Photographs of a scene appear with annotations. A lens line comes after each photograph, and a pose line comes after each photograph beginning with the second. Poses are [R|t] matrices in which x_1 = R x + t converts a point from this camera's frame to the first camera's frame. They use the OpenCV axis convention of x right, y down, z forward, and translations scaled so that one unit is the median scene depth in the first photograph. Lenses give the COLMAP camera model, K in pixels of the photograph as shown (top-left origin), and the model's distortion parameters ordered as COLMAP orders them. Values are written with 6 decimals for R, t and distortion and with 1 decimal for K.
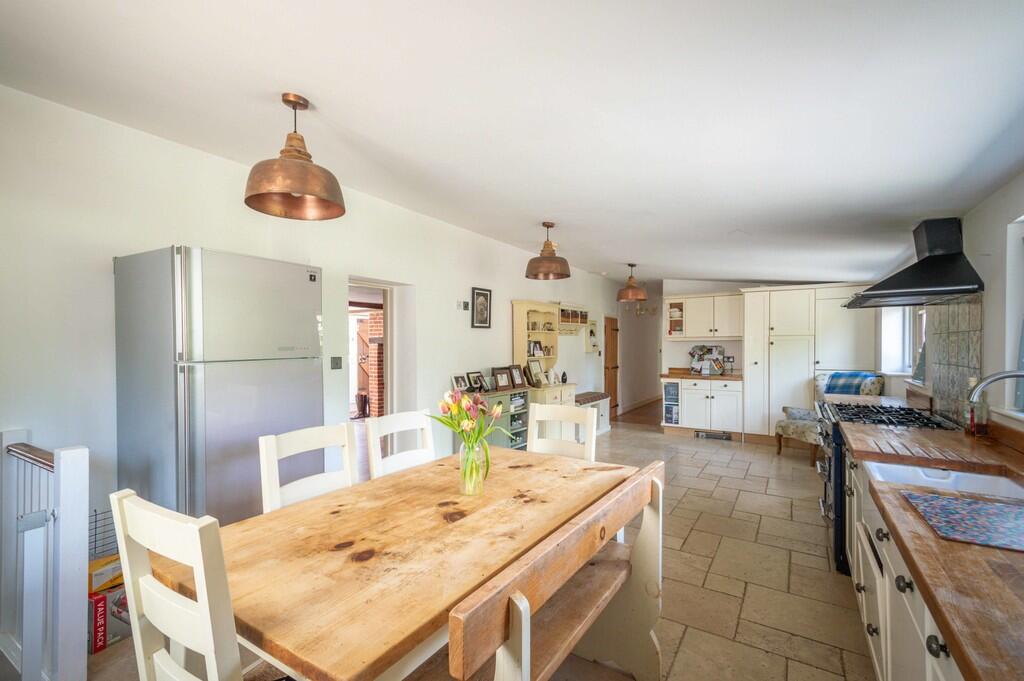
lens RADIAL K [[452.7, 0, 509.8], [0, 452.7, 342.6], [0, 0, 1]] dist [0.000593, 0.000112]
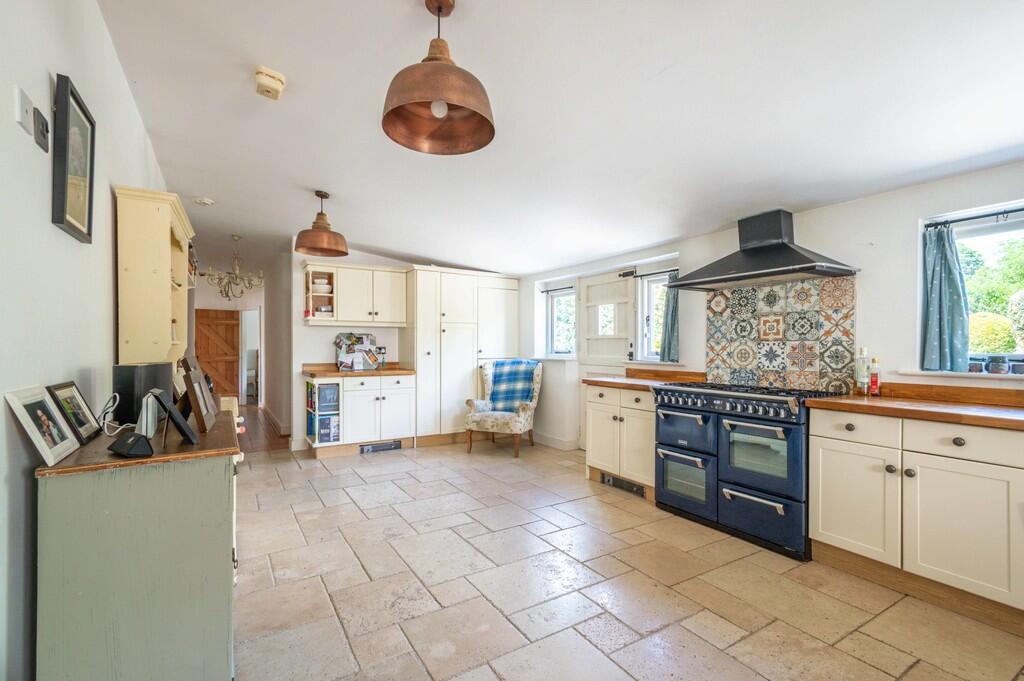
lens RADIAL K [[452.7, 0, 508.1], [0, 452.7, 346.4], [0, 0, 1]] dist [0.000593, 0.000112]
pose [[0.450896, 0.003759, 0.892568, -0.148092], [-0.009744, 0.999952, 0.000711, 0.027892], [-0.892523, -0.009018, 0.450911, 0.444025]]
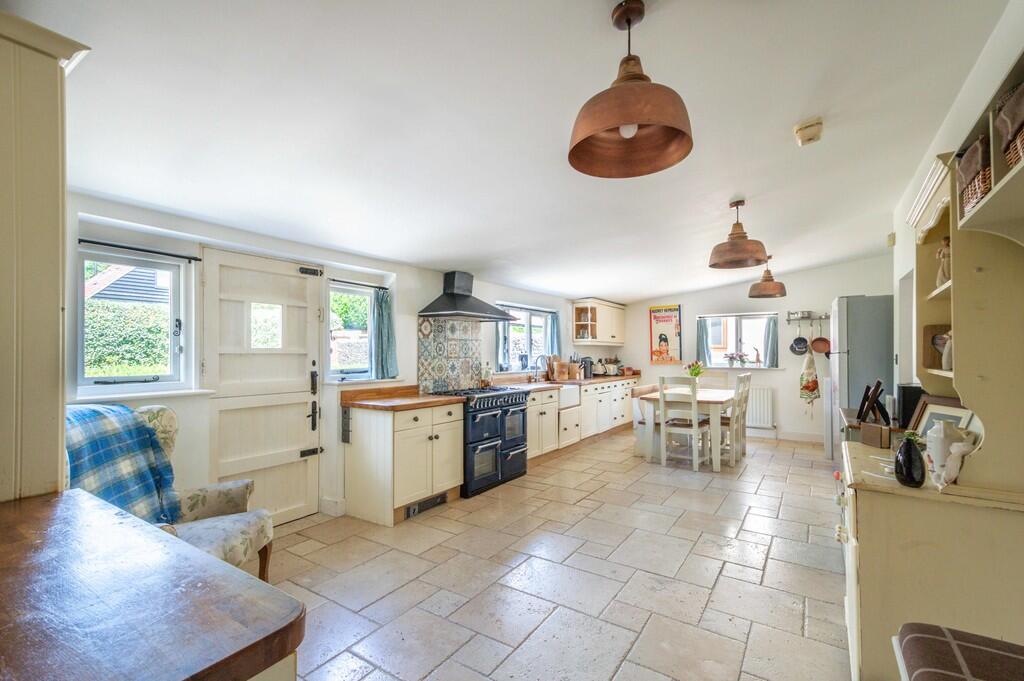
lens RADIAL K [[452.7, 0, 505.5], [0, 452.7, 355.0], [0, 0, 1]] dist [0.000593, 0.000112]
pose [[-0.998594, 0.006496, 0.052614, 0.275348], [0.006157, 0.999959, -0.006601, 0.020360], [-0.052654, -0.006268, -0.998593, 1.091458]]
